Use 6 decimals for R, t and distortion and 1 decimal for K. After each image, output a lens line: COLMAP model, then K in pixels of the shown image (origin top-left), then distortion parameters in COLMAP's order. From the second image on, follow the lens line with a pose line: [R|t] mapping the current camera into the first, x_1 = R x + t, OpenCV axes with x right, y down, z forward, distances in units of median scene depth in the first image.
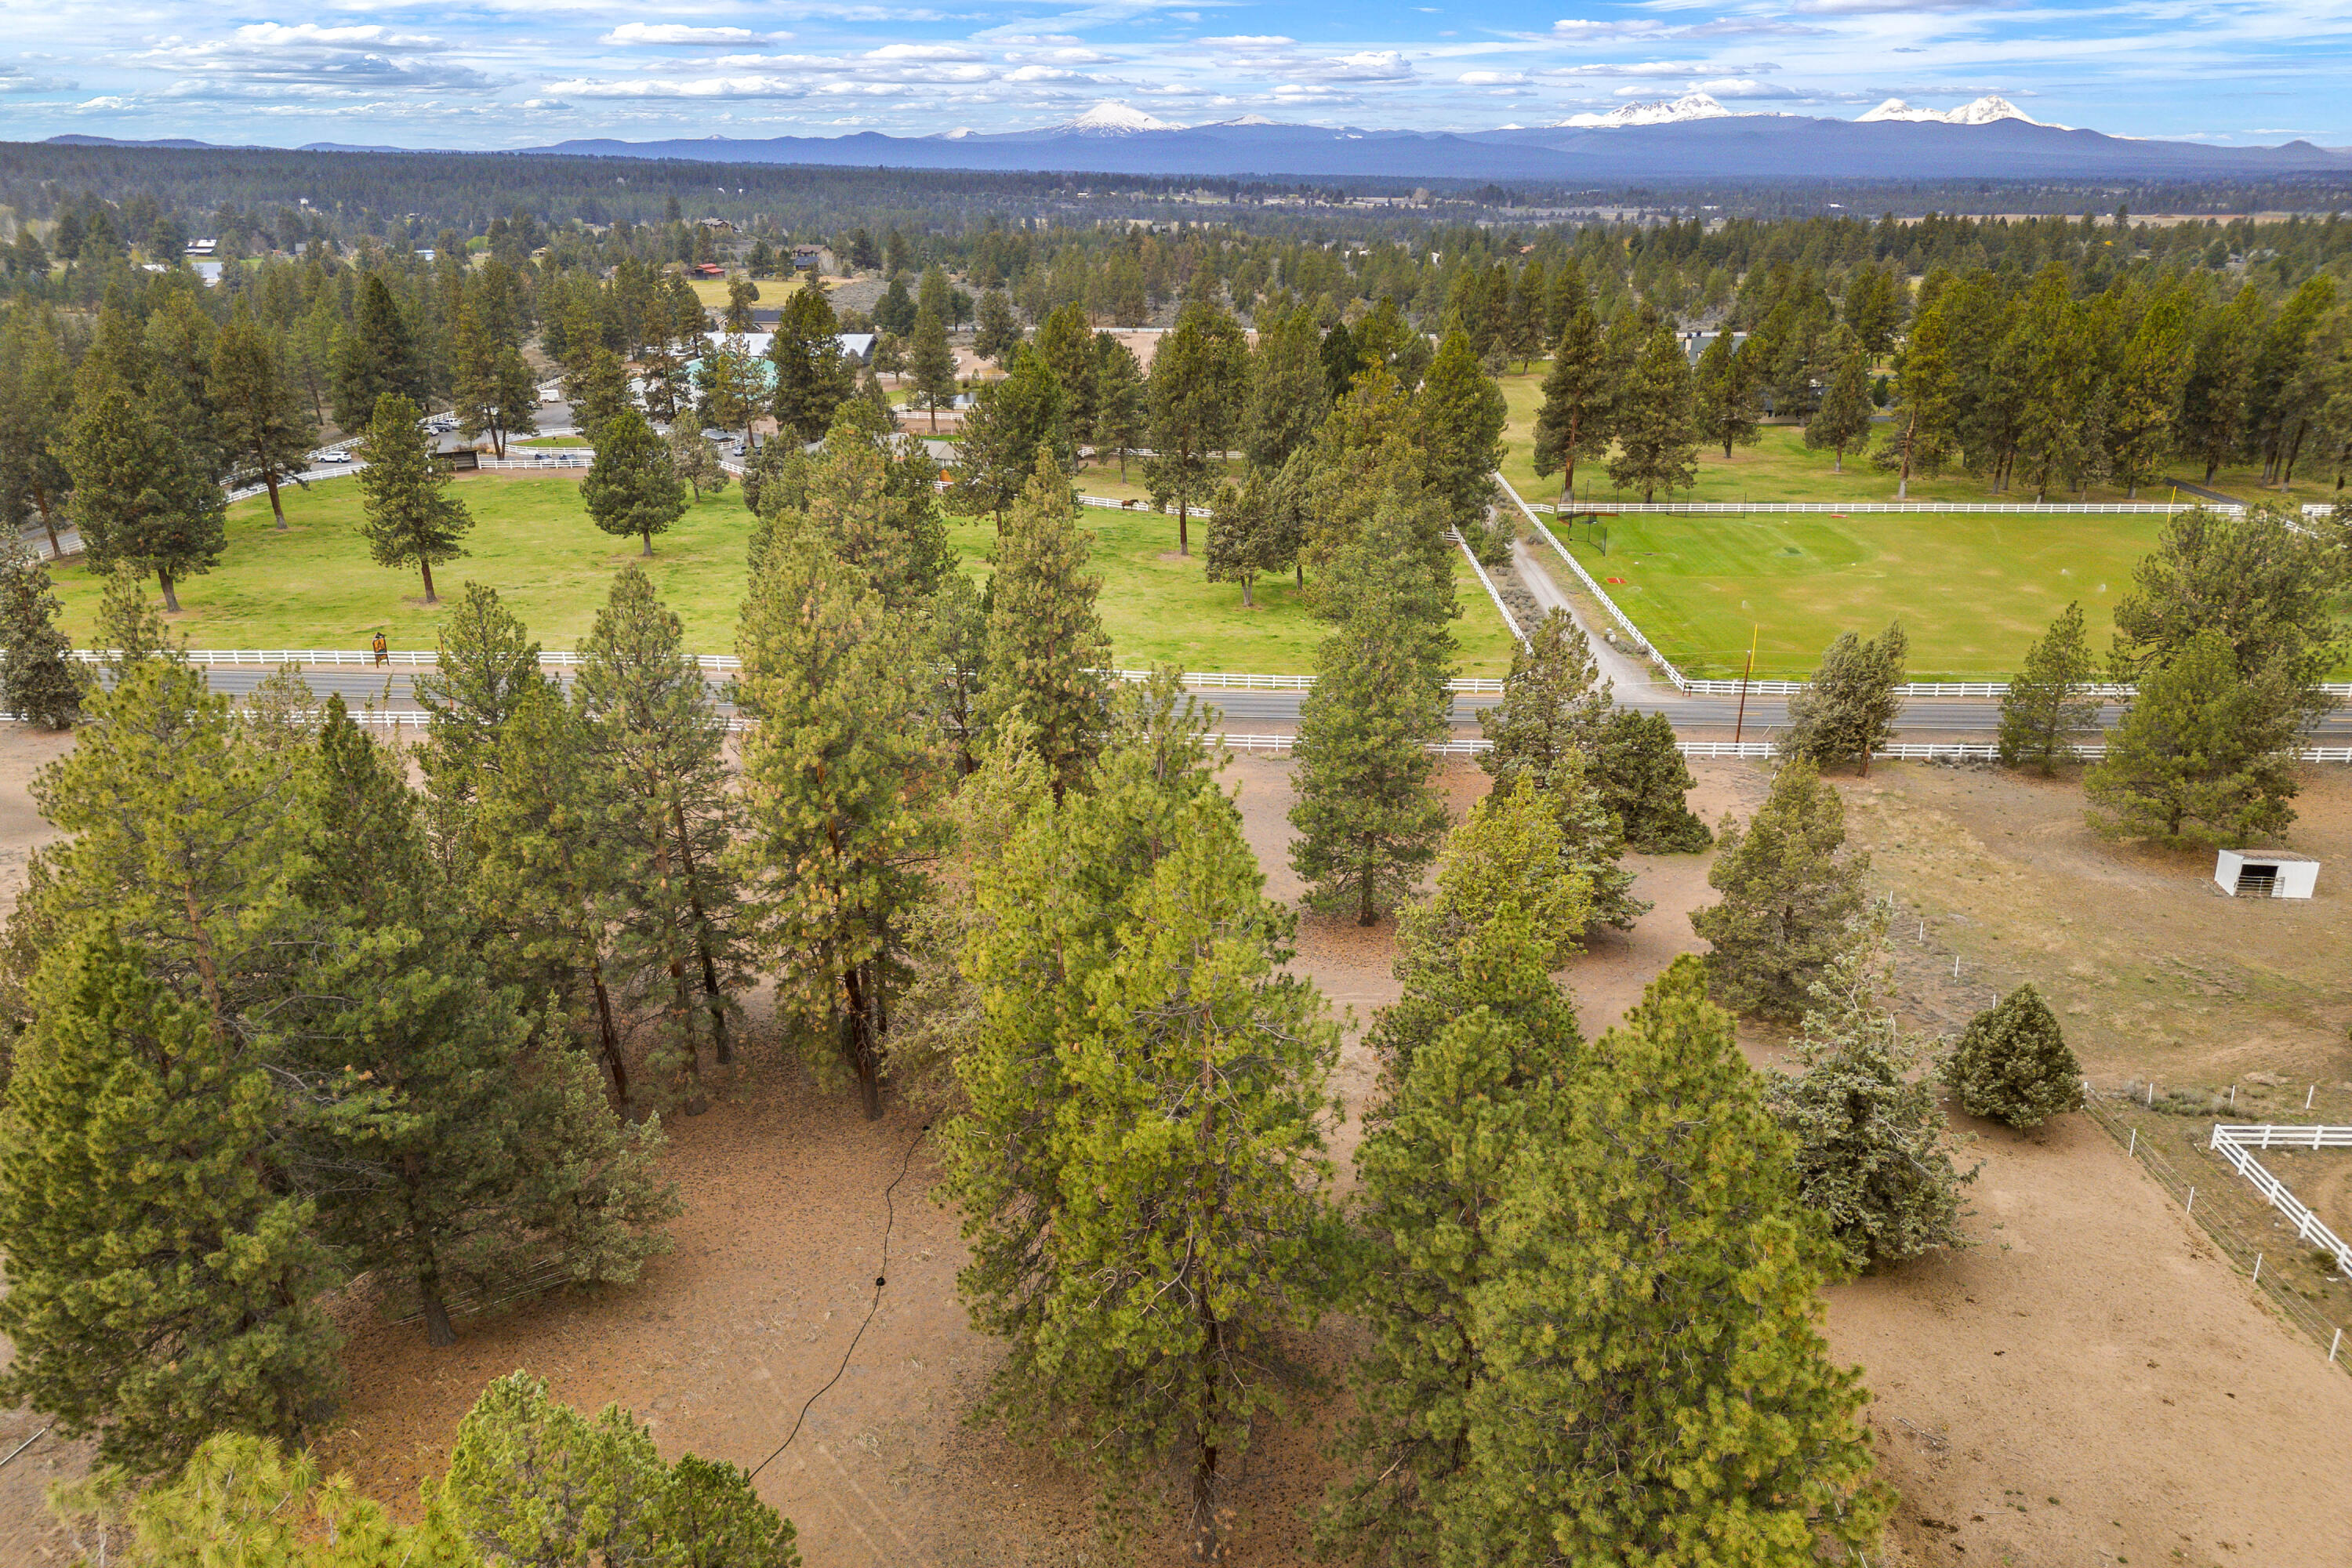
lens RADIAL K [[1834.9, 0, 1176.0], [0, 1834.9, 784.0], [0, 0, 1]] dist [0.060519, -0.001070]
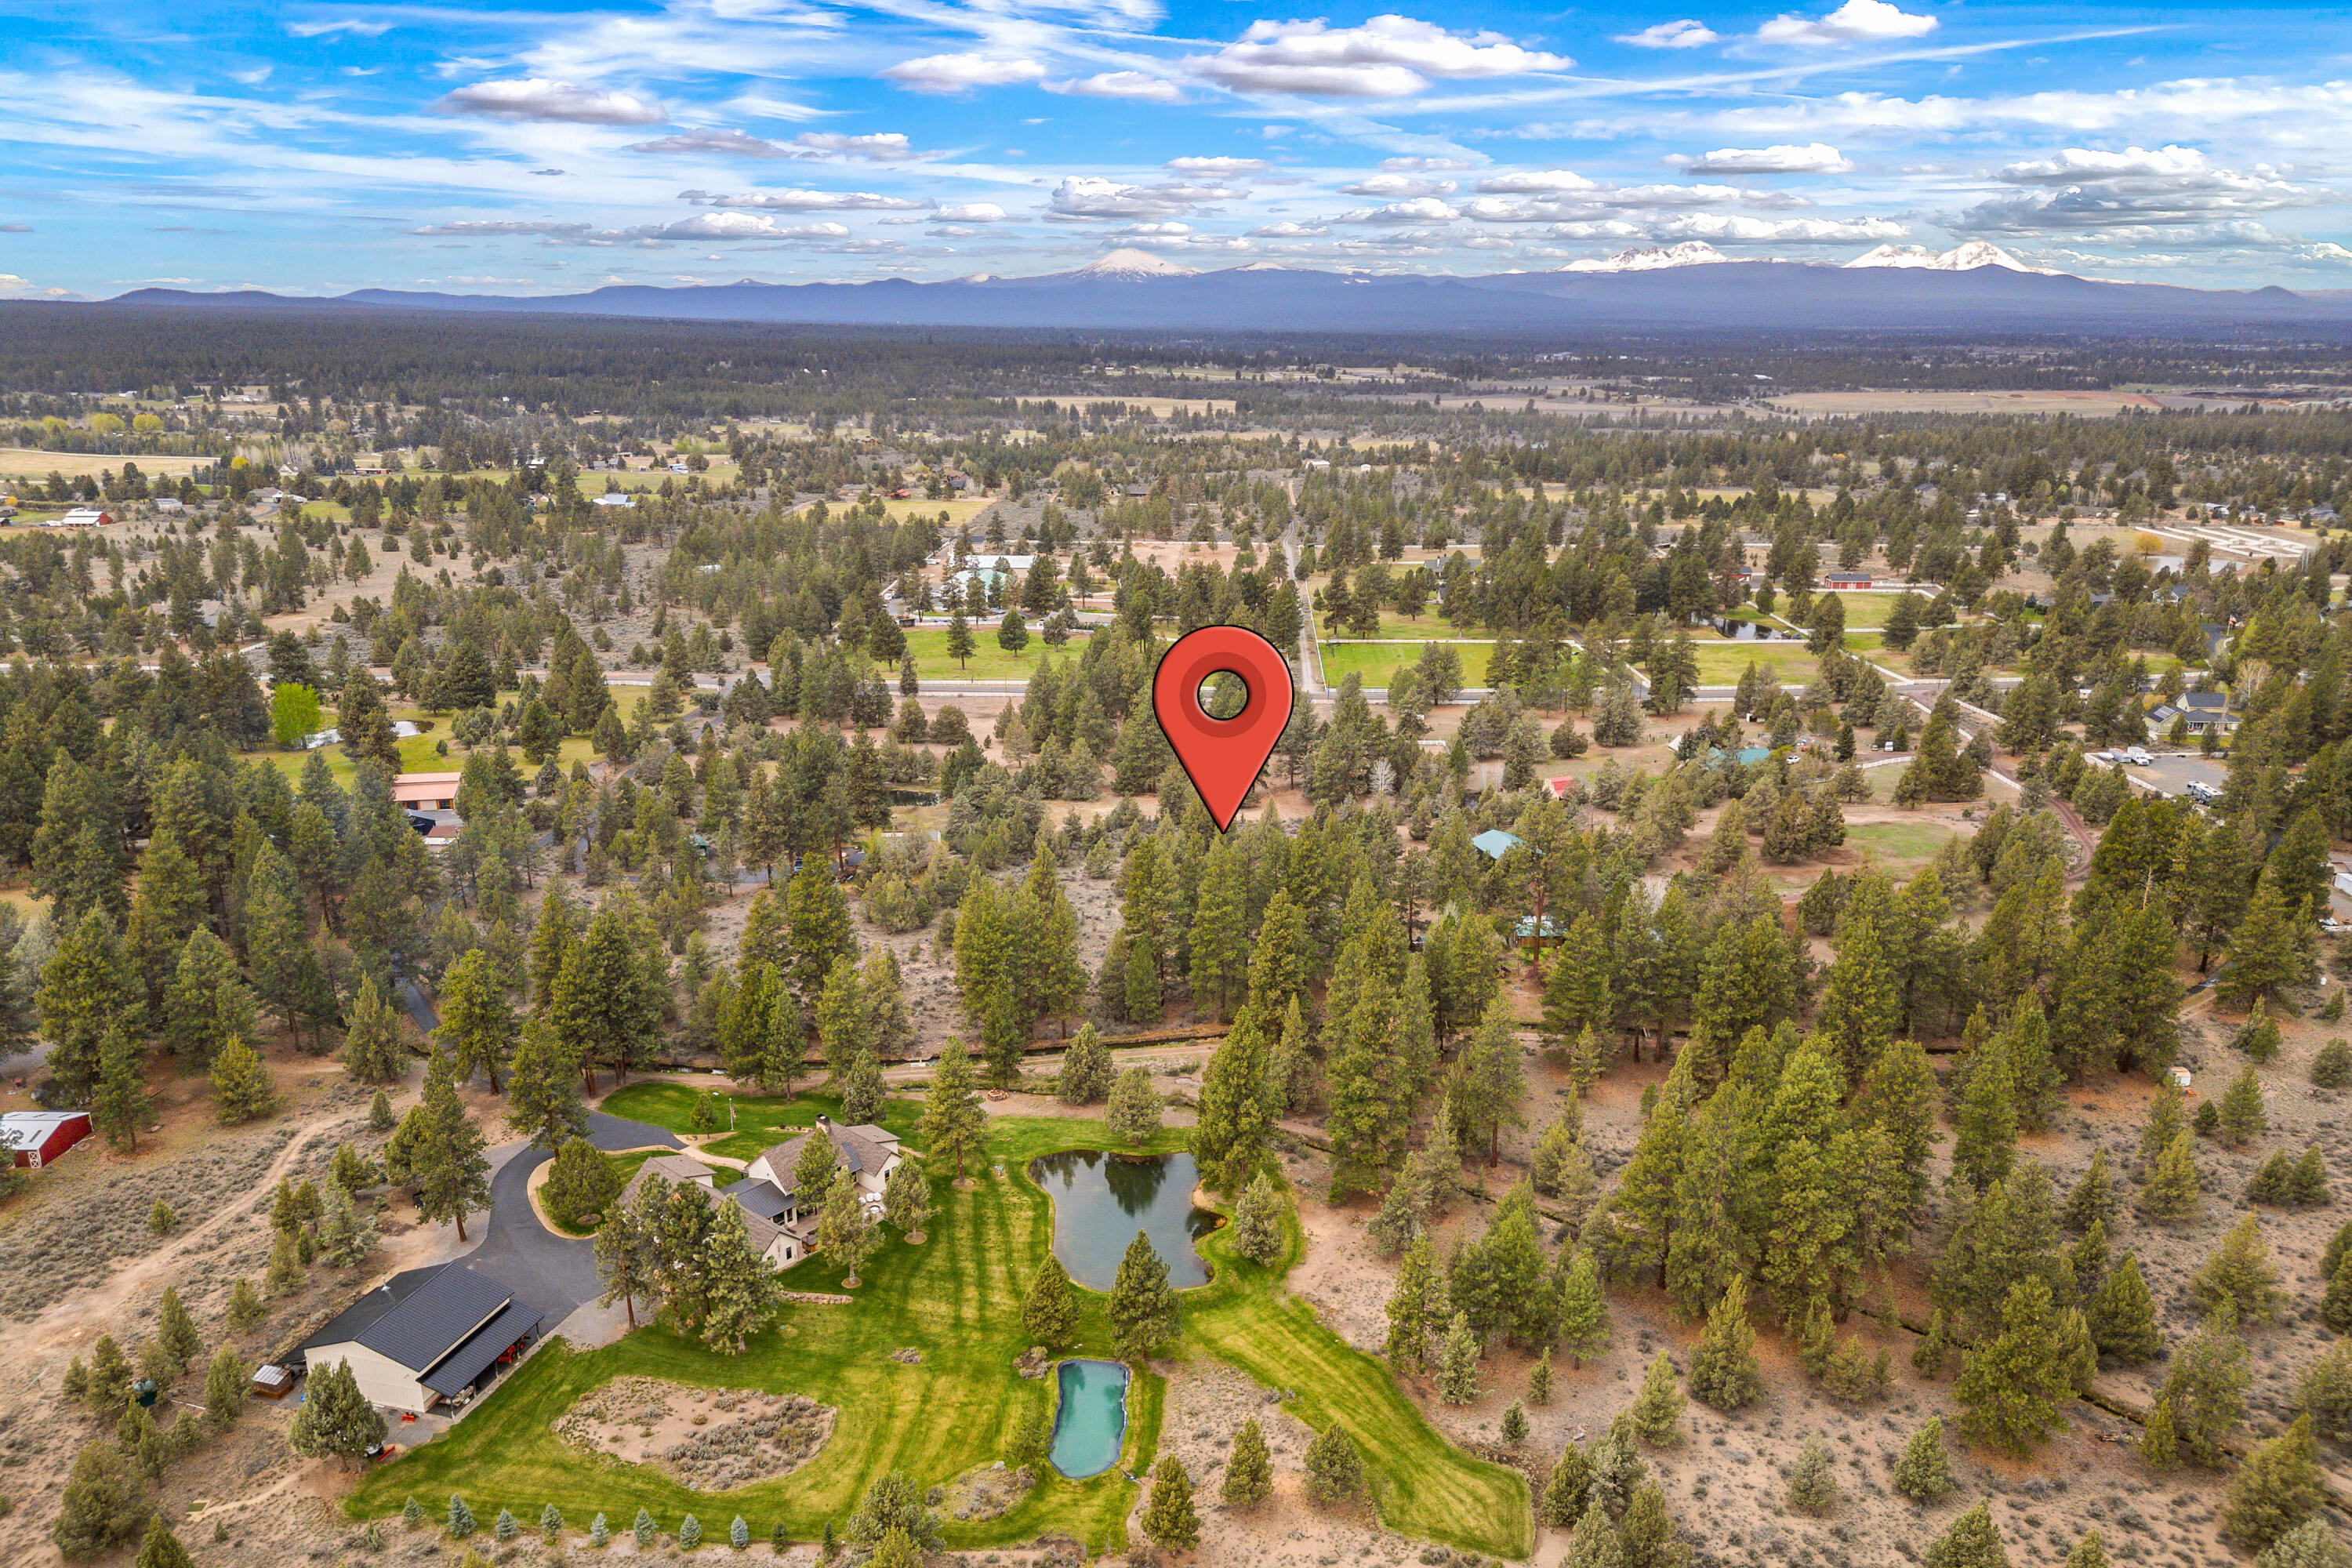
lens RADIAL K [[1750.2, 0, 1176.0], [0, 1750.2, 784.0], [0, 0, 1]] dist [0.320831, -0.000953]
pose [[0.999947, 0.009183, -0.004659, -0.004203], [-0.009470, 0.997790, -0.065763, 0.268047], [0.004045, 0.065804, 0.997824, -1.804563]]
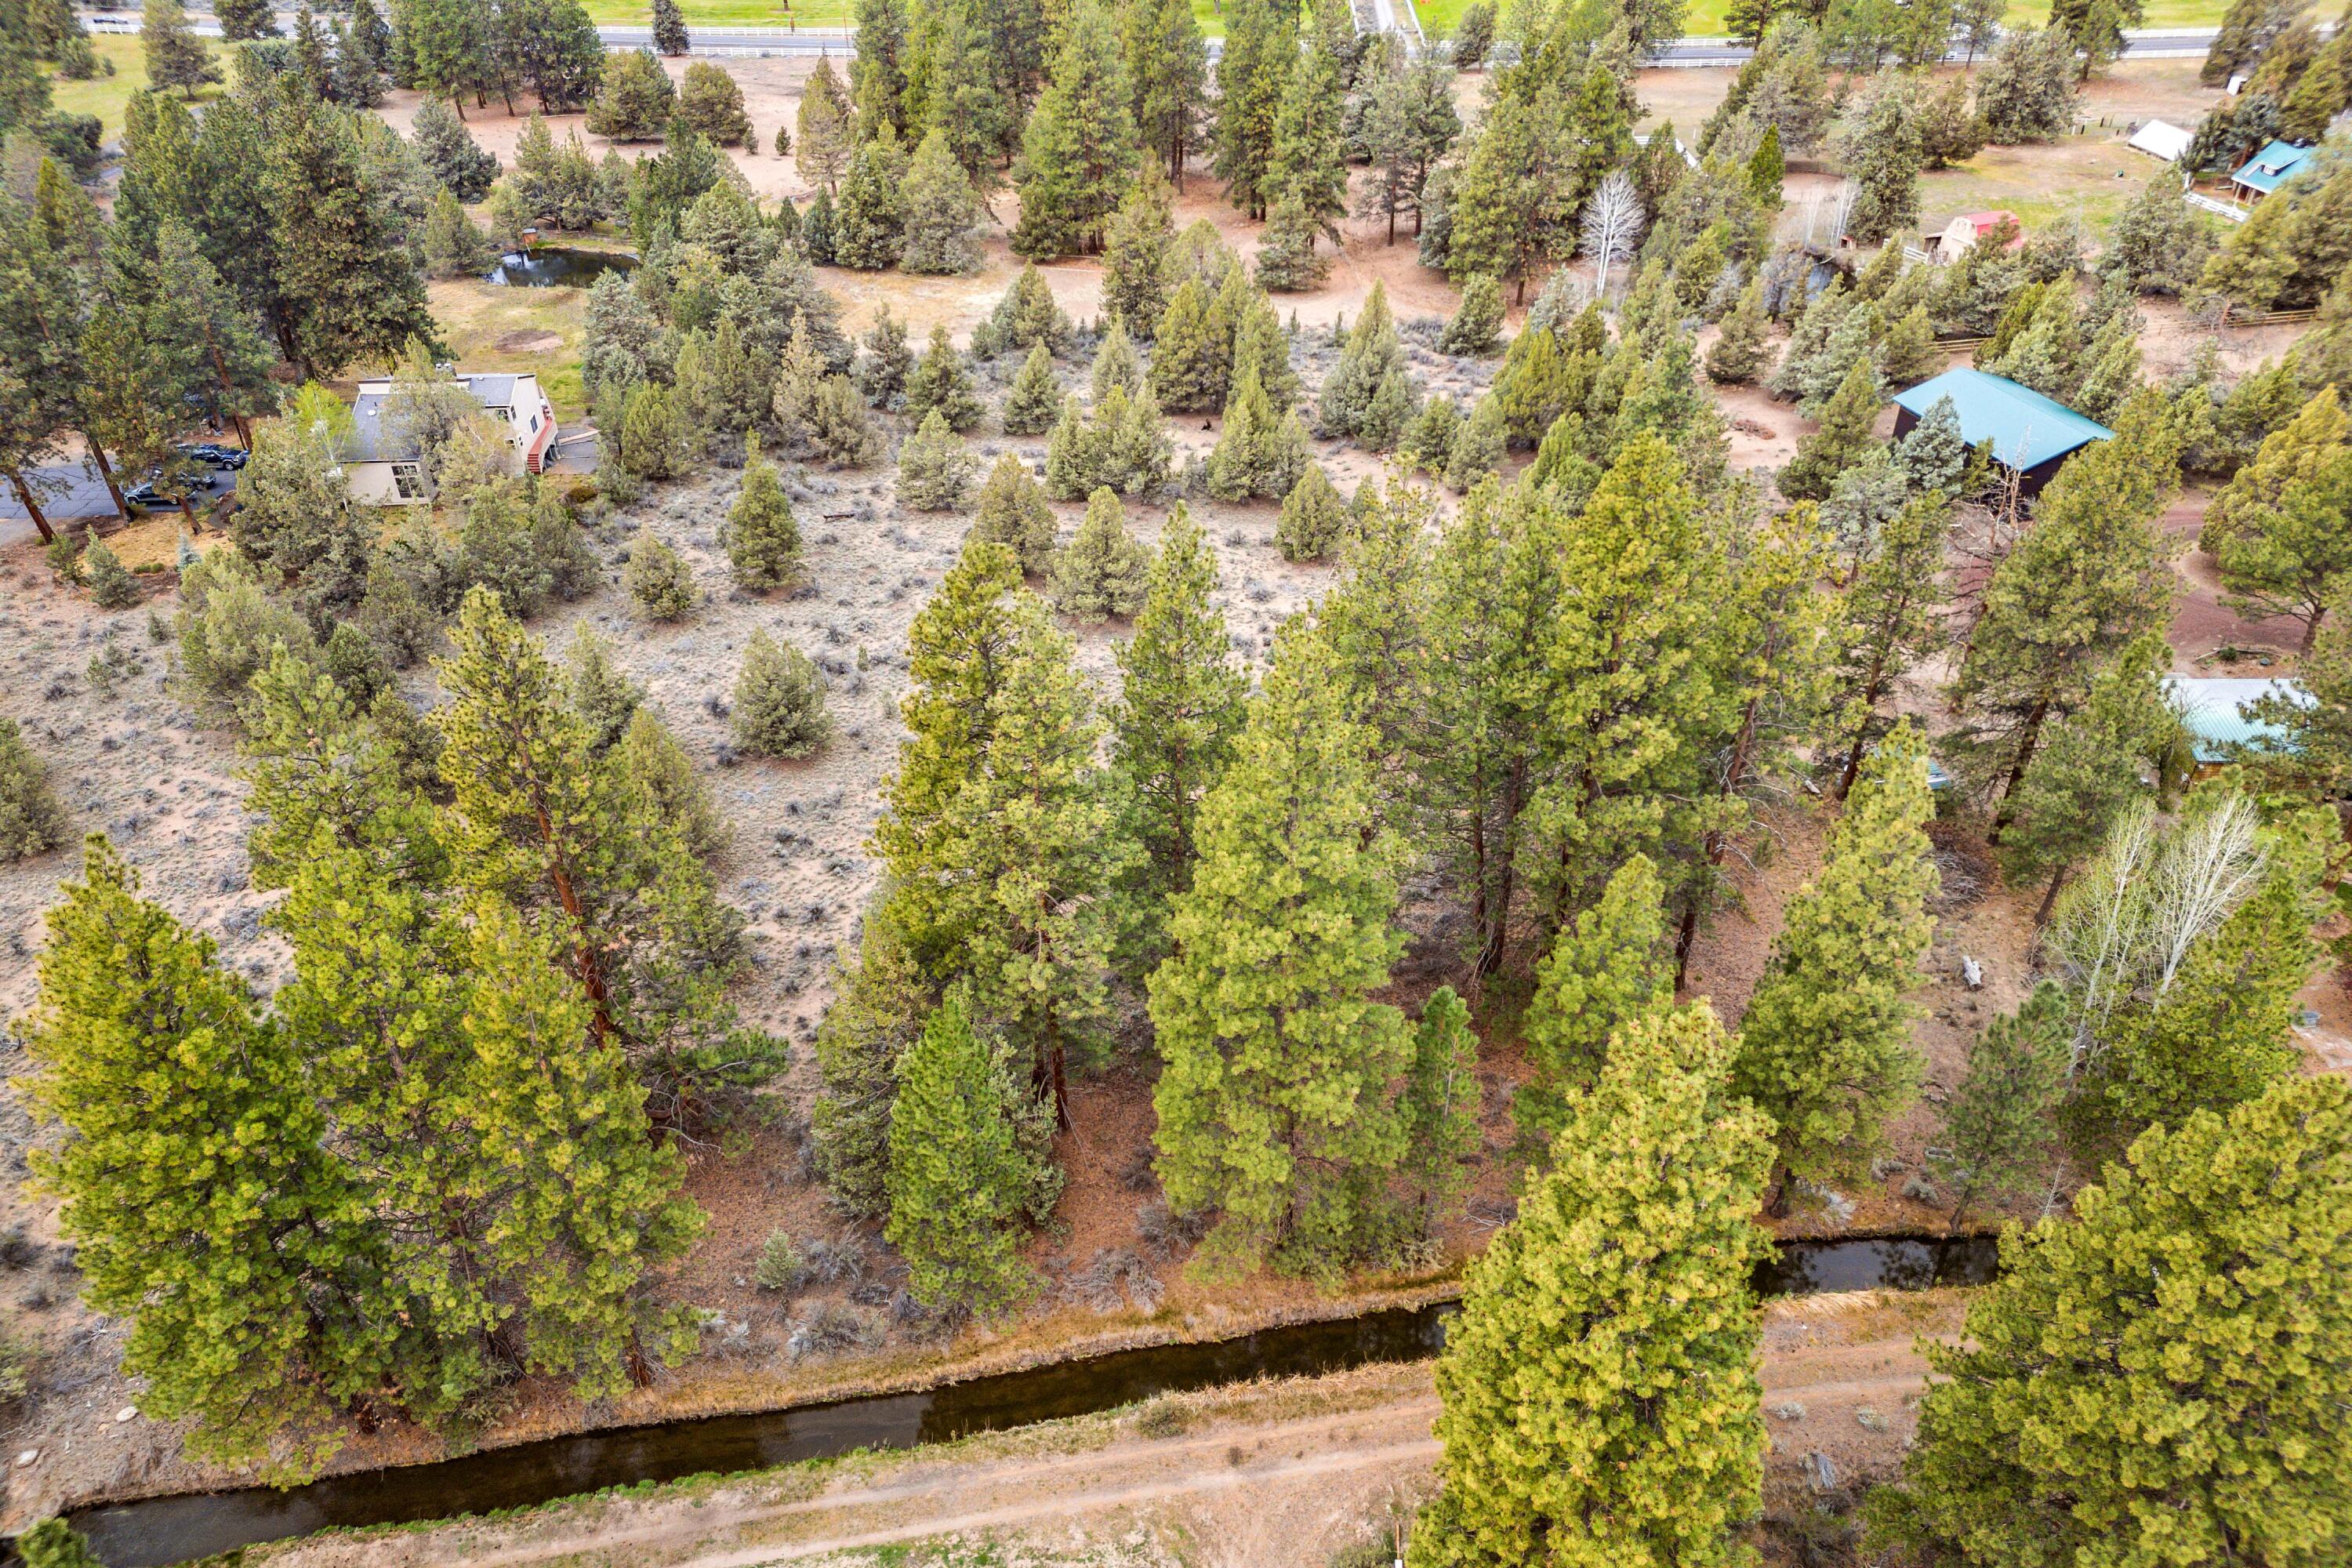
lens RADIAL K [[1834.9, 0, 1176.0], [0, 1834.9, 784.0], [0, 0, 1]] dist [0.060519, -0.001070]
pose [[0.999987, 0.004904, -0.001693, 0.004705], [-0.004367, 0.971805, 0.235747, 0.191512], [0.002802, -0.235737, 0.971813, -0.866941]]
